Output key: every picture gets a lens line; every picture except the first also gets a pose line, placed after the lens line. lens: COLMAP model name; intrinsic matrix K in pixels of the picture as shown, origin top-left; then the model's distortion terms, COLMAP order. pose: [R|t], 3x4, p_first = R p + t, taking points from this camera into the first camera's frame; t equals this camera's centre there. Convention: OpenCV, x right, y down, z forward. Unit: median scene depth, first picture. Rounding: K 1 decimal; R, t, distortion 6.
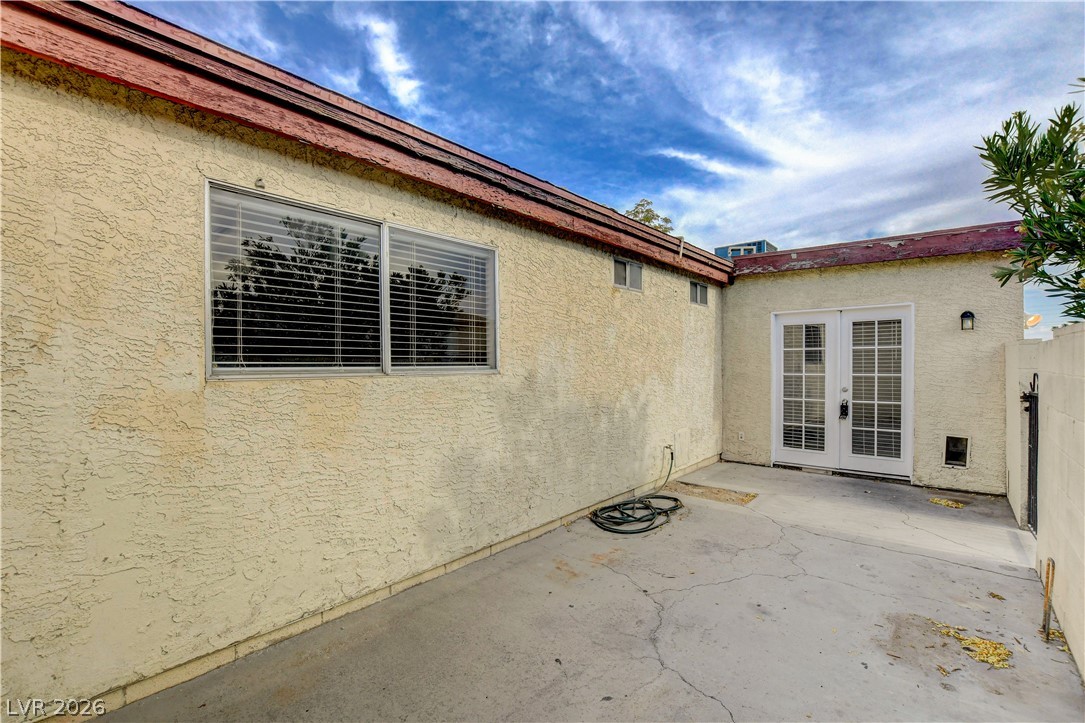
lens RADIAL K [[474.7, 0, 545.8], [0, 474.7, 370.1], [0, 0, 1]] dist [-0.018609, 0.001968]
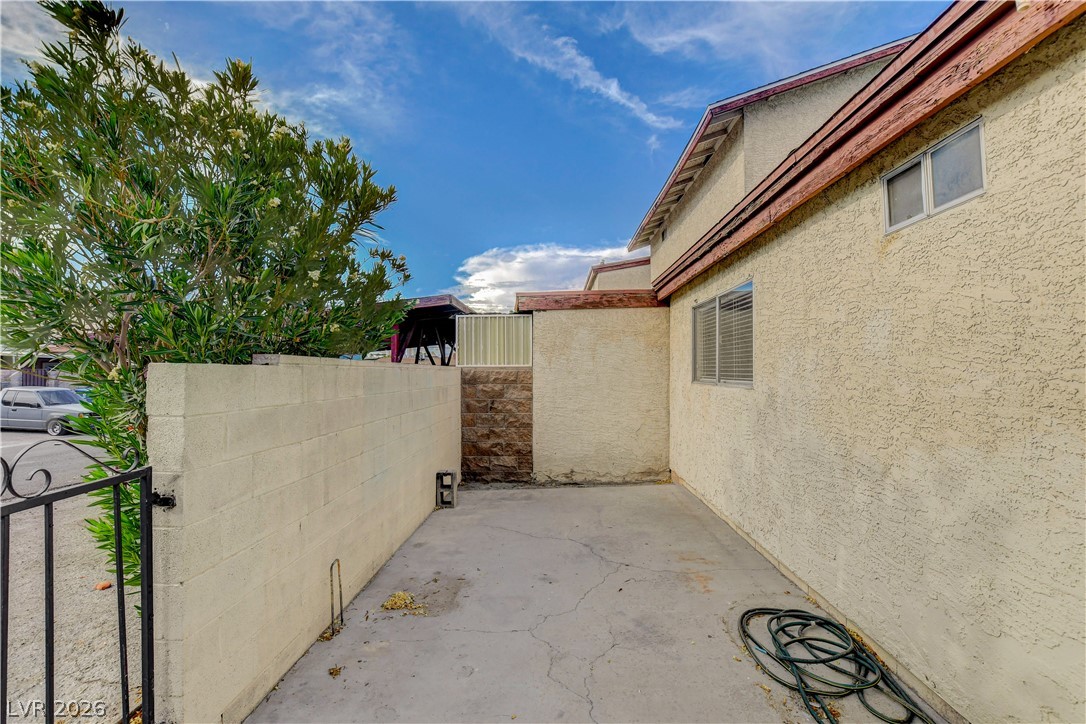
lens RADIAL K [[475.1, 0, 544.9], [0, 475.1, 363.1], [0, 0, 1]] dist [-0.018609, 0.001968]
pose [[-0.771180, 0.000084, -0.636617, 0.967311], [0.002468, 0.999993, -0.002858, -0.051500], [0.636612, -0.003775, -0.771175, 1.507679]]
